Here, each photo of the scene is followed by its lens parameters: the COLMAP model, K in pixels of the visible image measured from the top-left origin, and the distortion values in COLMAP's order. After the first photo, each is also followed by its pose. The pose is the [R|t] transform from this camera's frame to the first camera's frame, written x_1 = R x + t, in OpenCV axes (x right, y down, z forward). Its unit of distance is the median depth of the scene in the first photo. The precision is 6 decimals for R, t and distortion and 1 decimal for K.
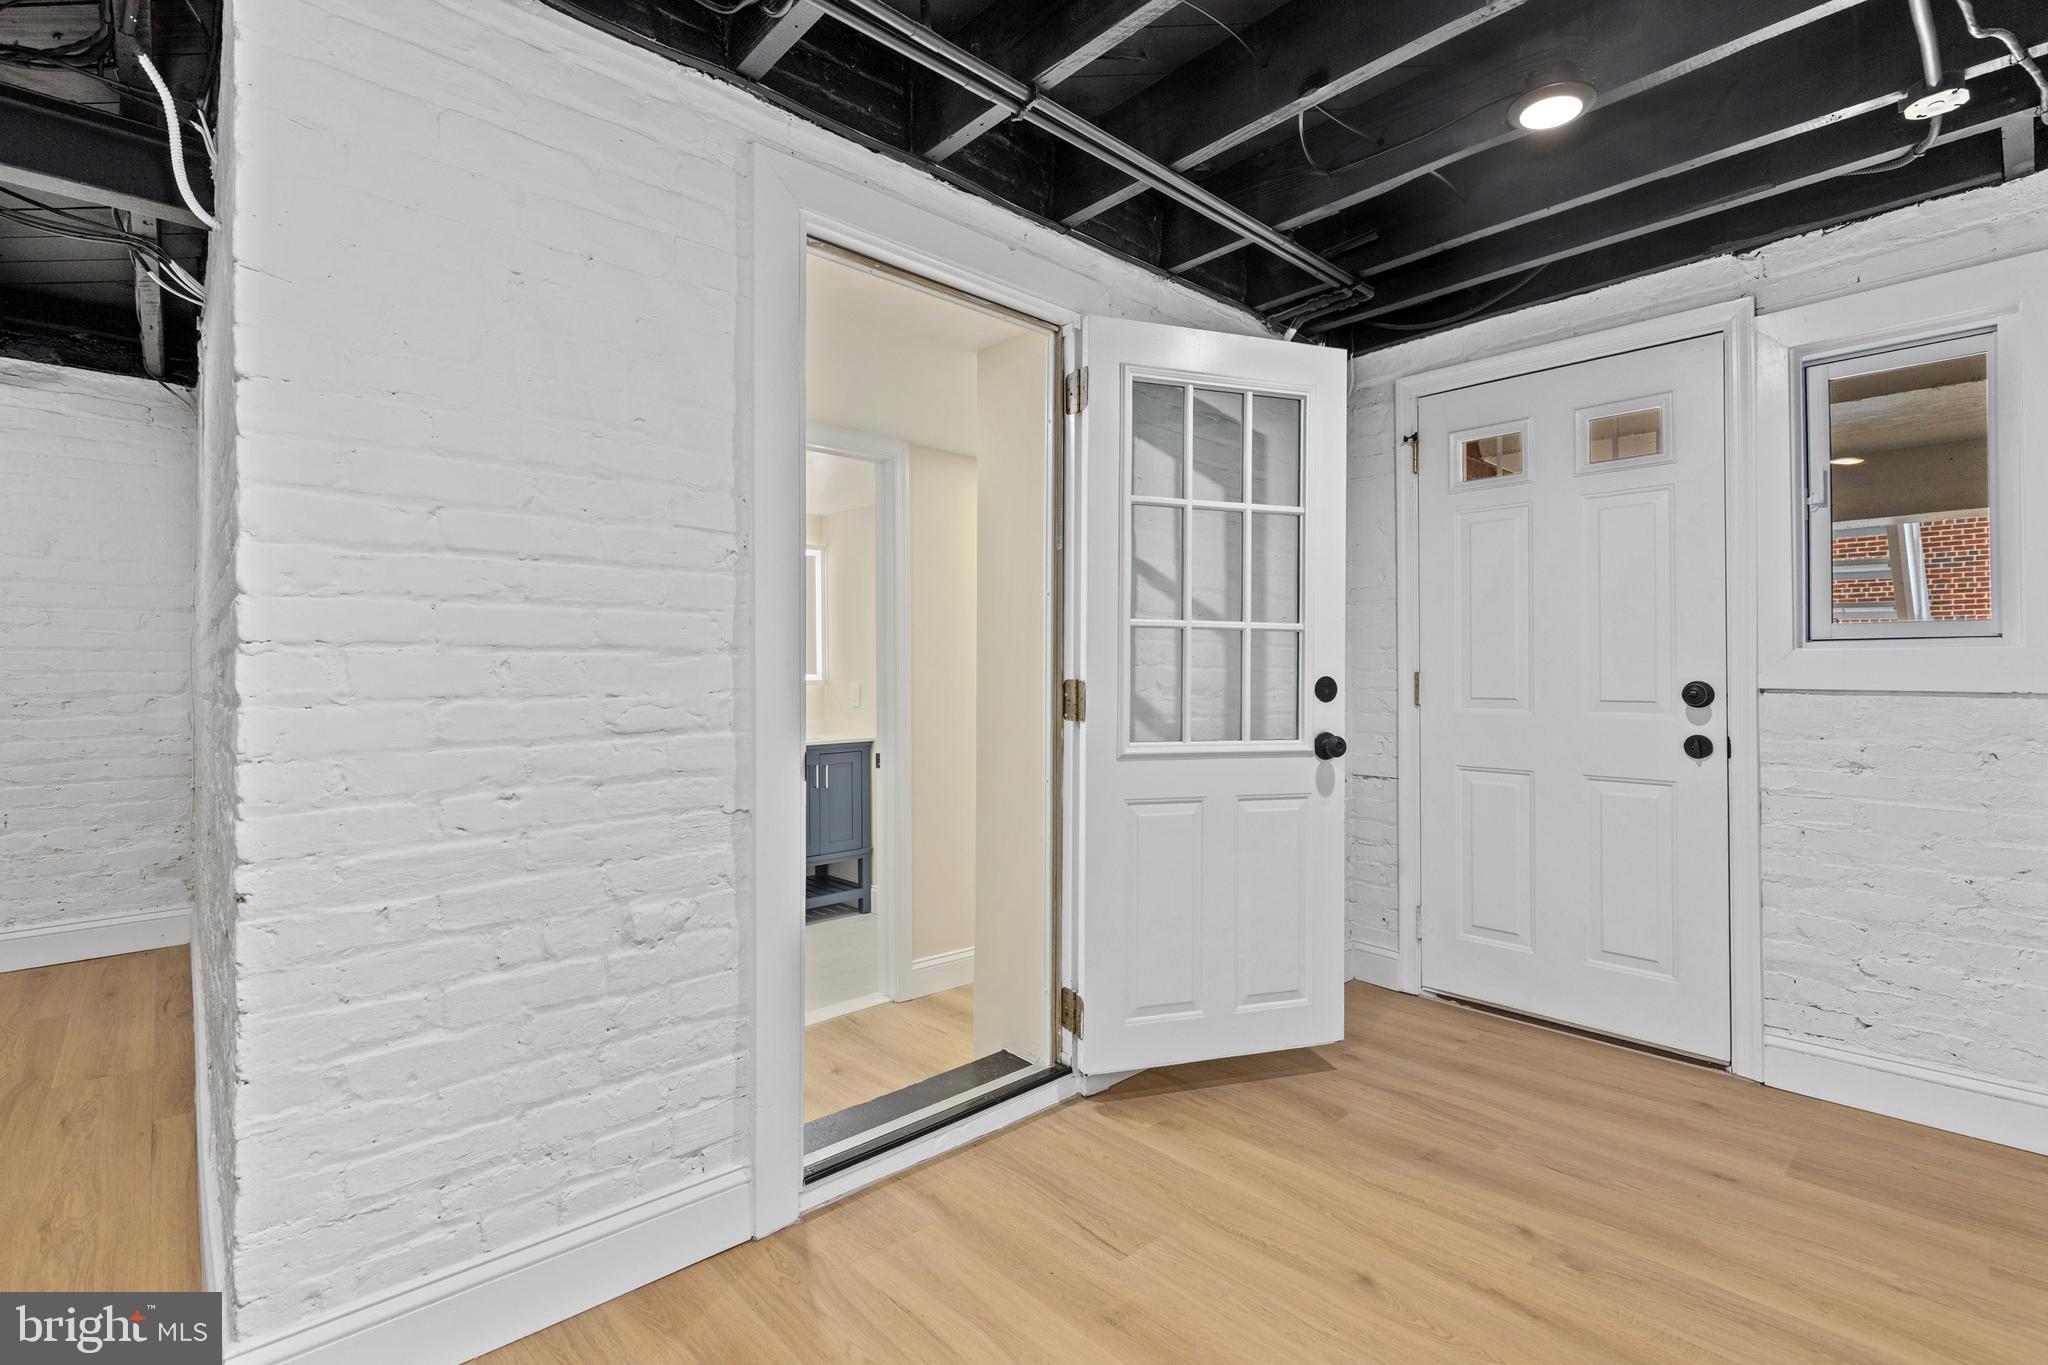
lens RADIAL K [[920.1, 0, 1020.2], [0, 920.1, 664.7], [0, 0, 1]] dist [0.006929, -0.001290]
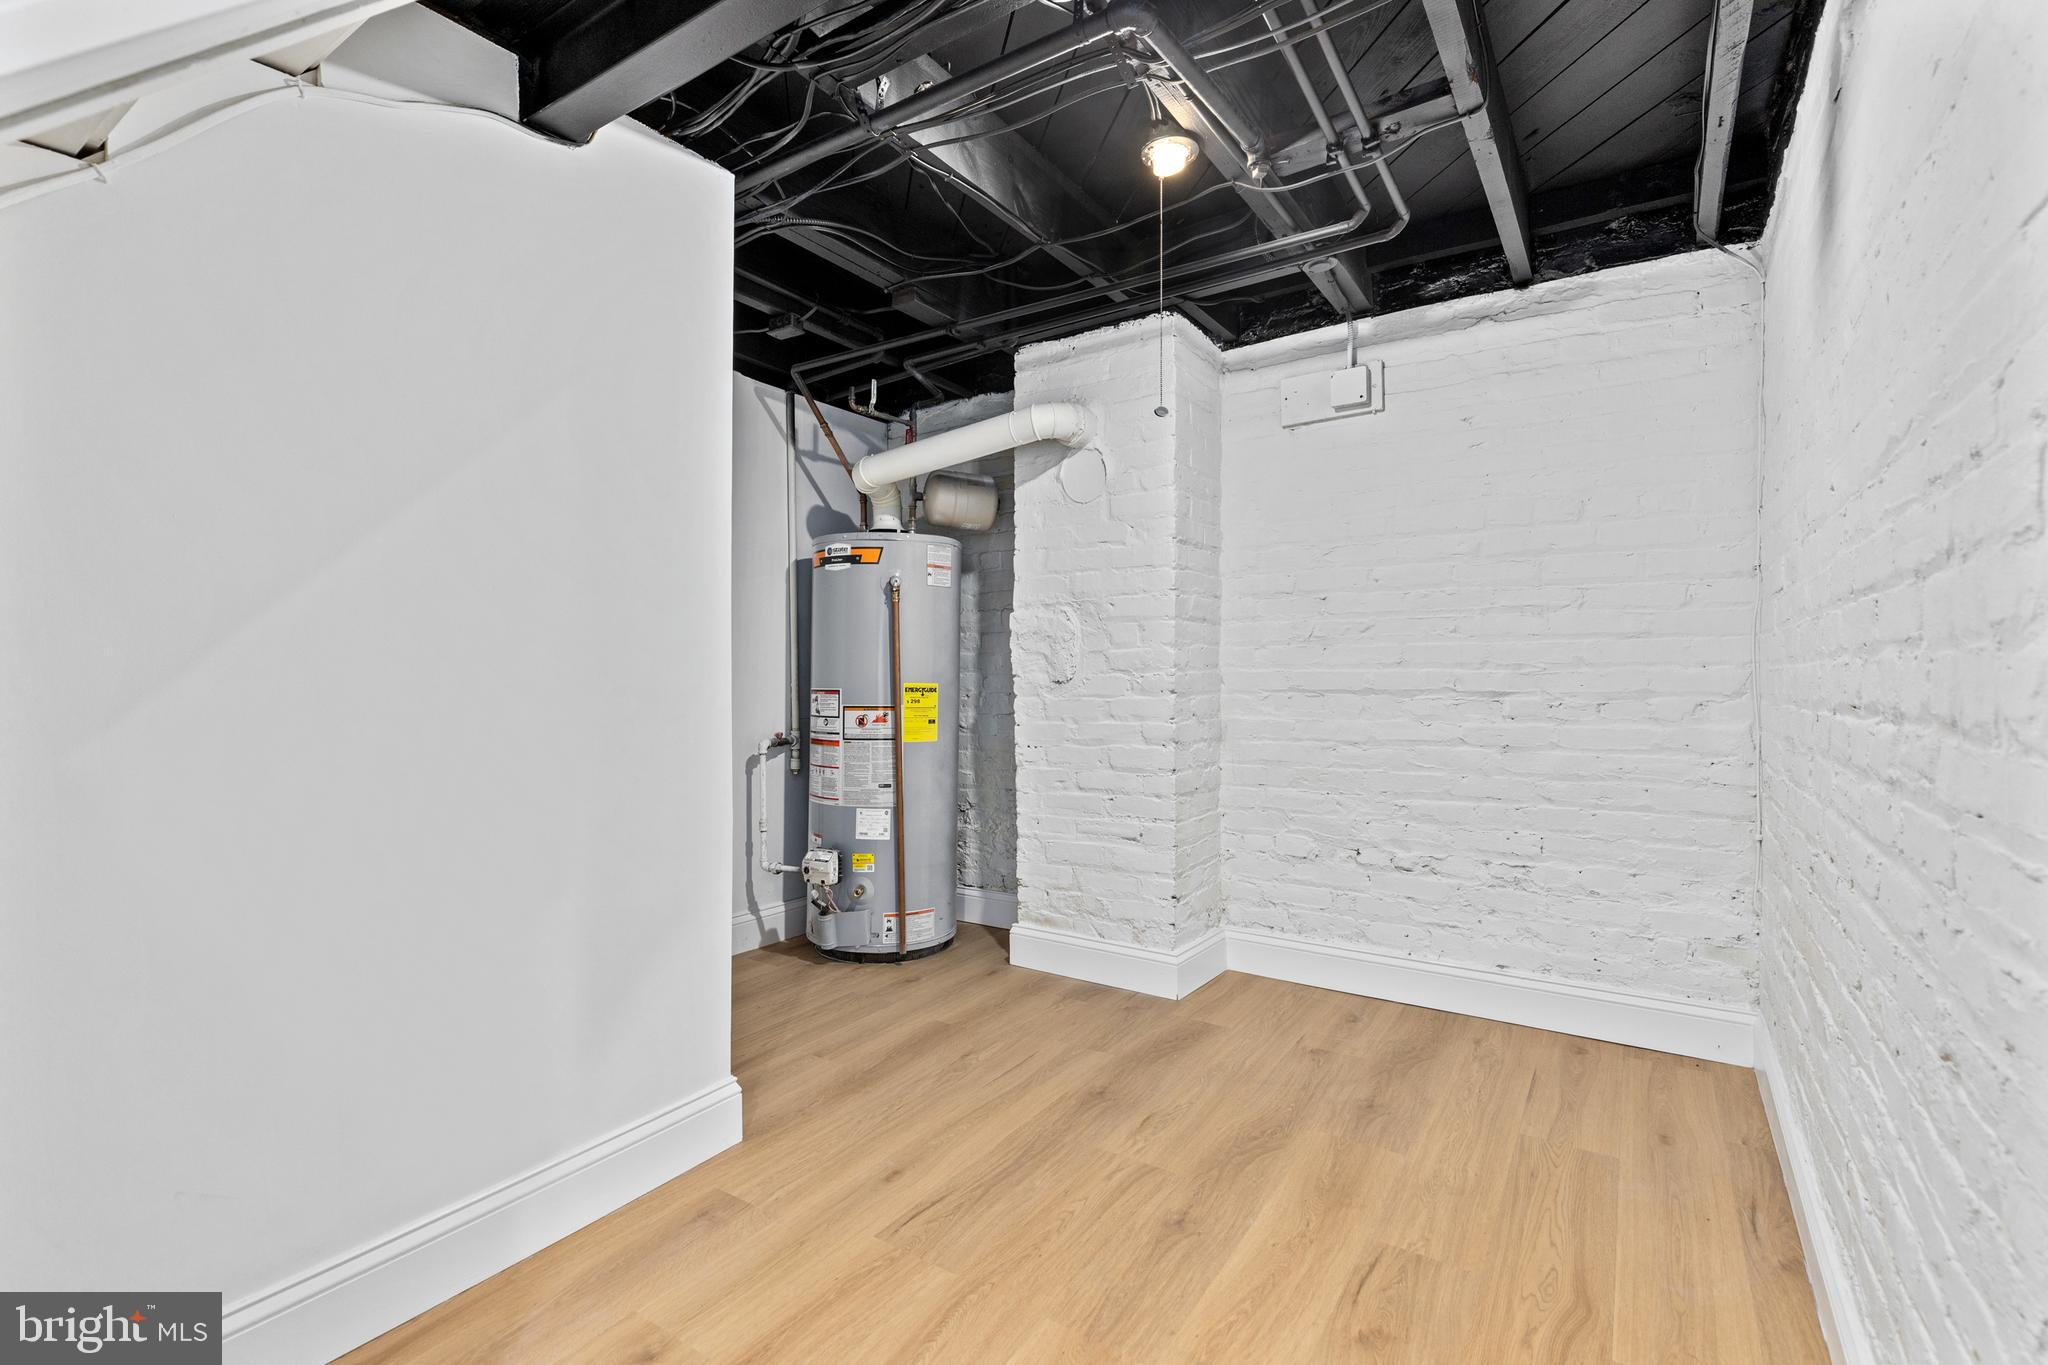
lens RADIAL K [[920.1, 0, 1014.4], [0, 920.1, 675.0], [0, 0, 1]] dist [0.006929, -0.001290]
pose [[0.227373, 0.007411, -0.973780, -0.869282], [0.007664, 0.999926, 0.009399, 0.011105], [0.973778, -0.009600, 0.227299, 0.770045]]
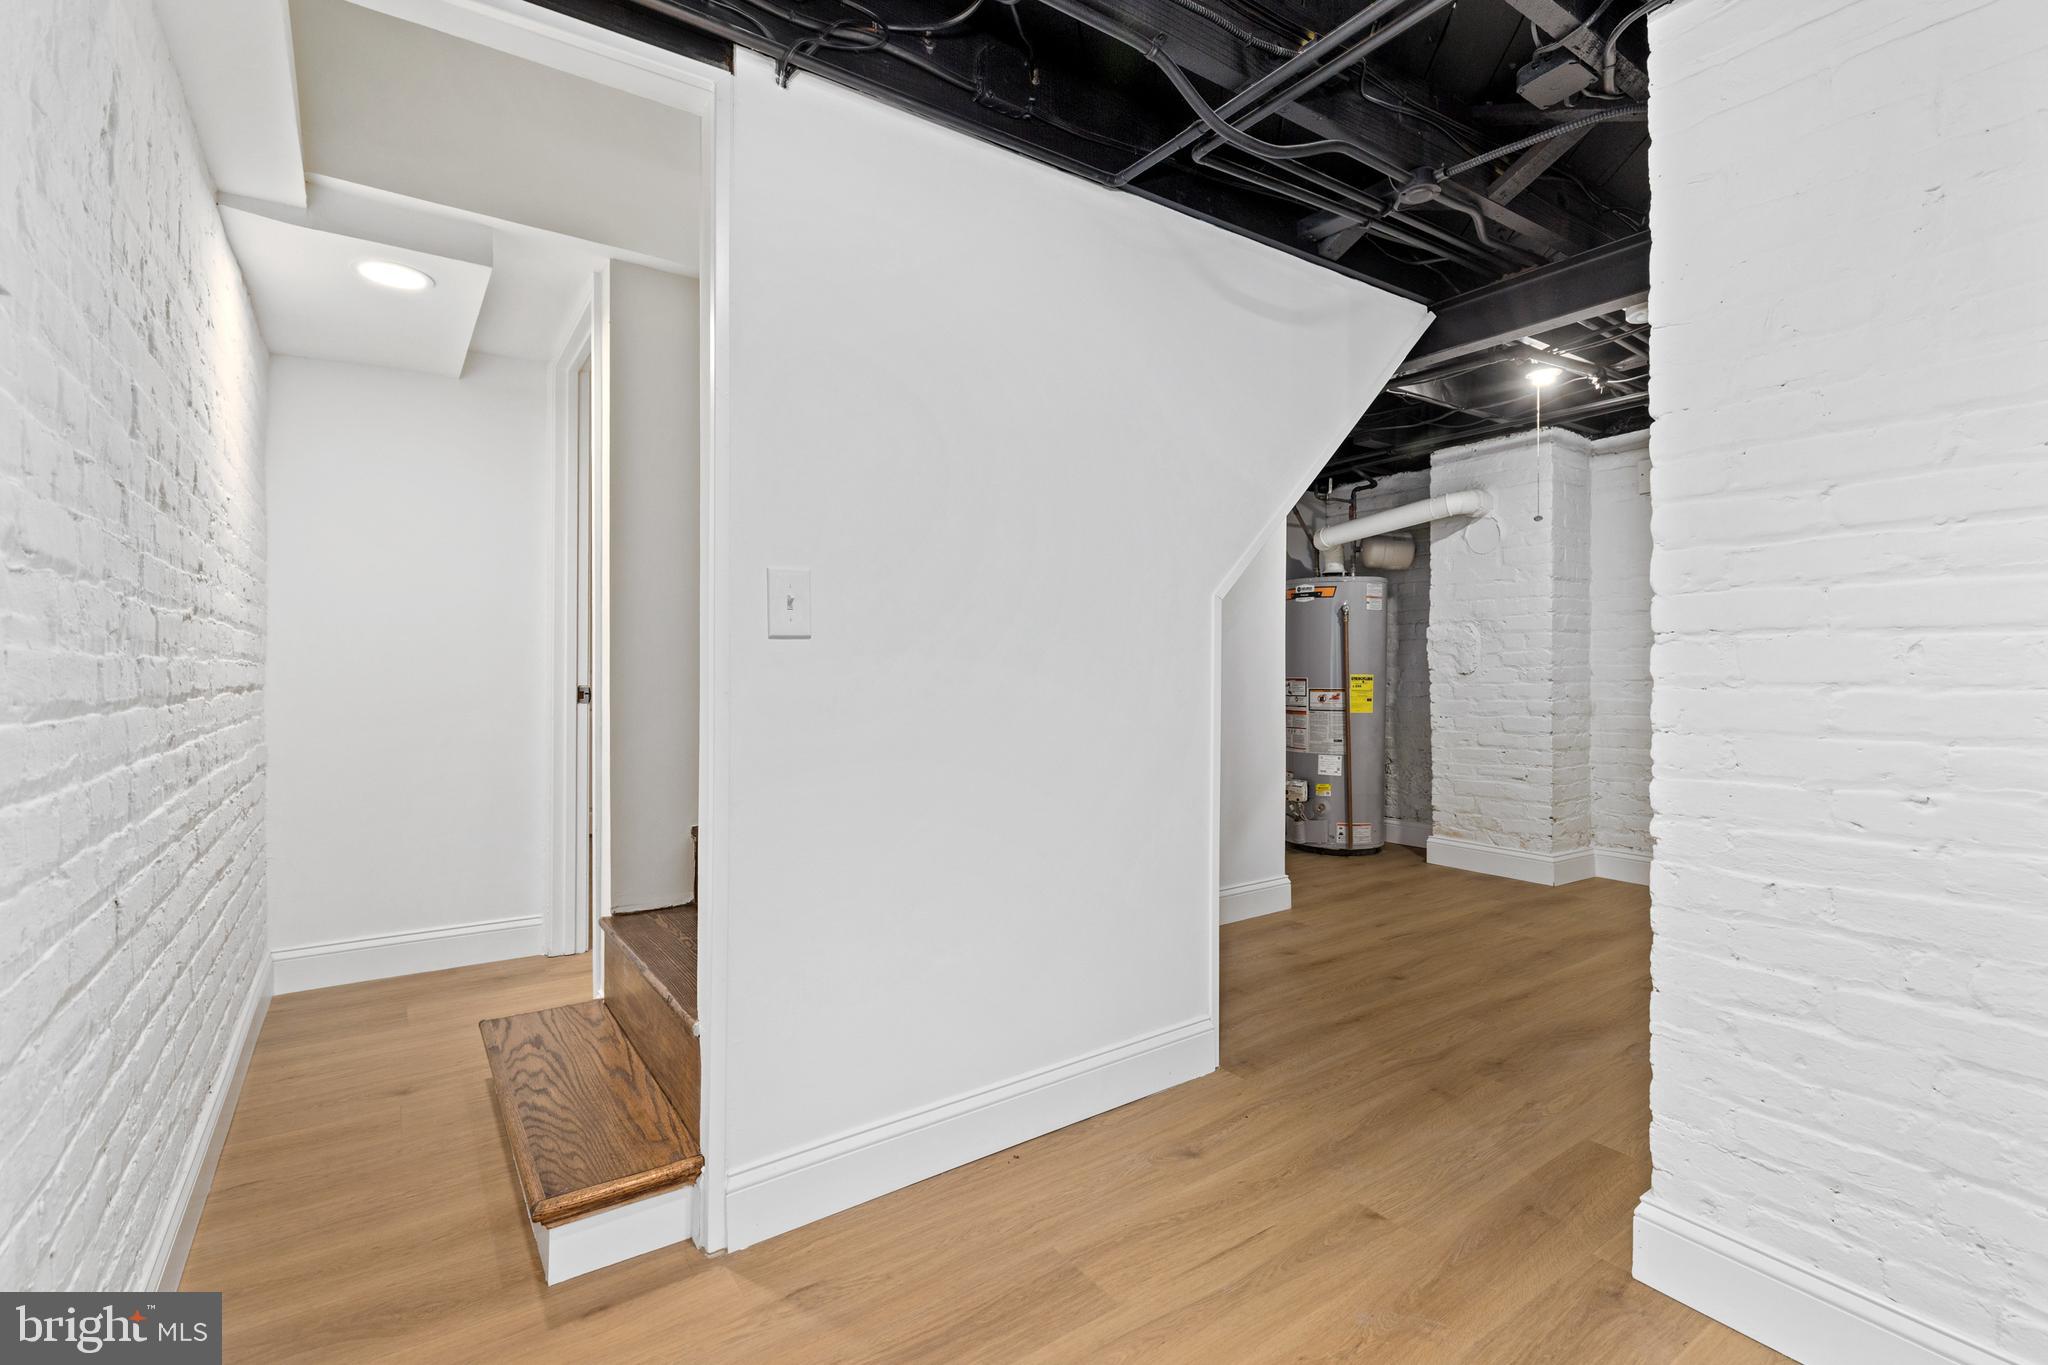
lens RADIAL K [[920.1, 0, 1012.6], [0, 920.1, 668.8], [0, 0, 1]] dist [0.006929, -0.001290]
pose [[-0.146152, 0.003617, -0.989256, 0.437189], [0.009083, 0.999956, 0.002315, 0.009769], [0.989220, -0.008647, -0.146179, 0.285426]]
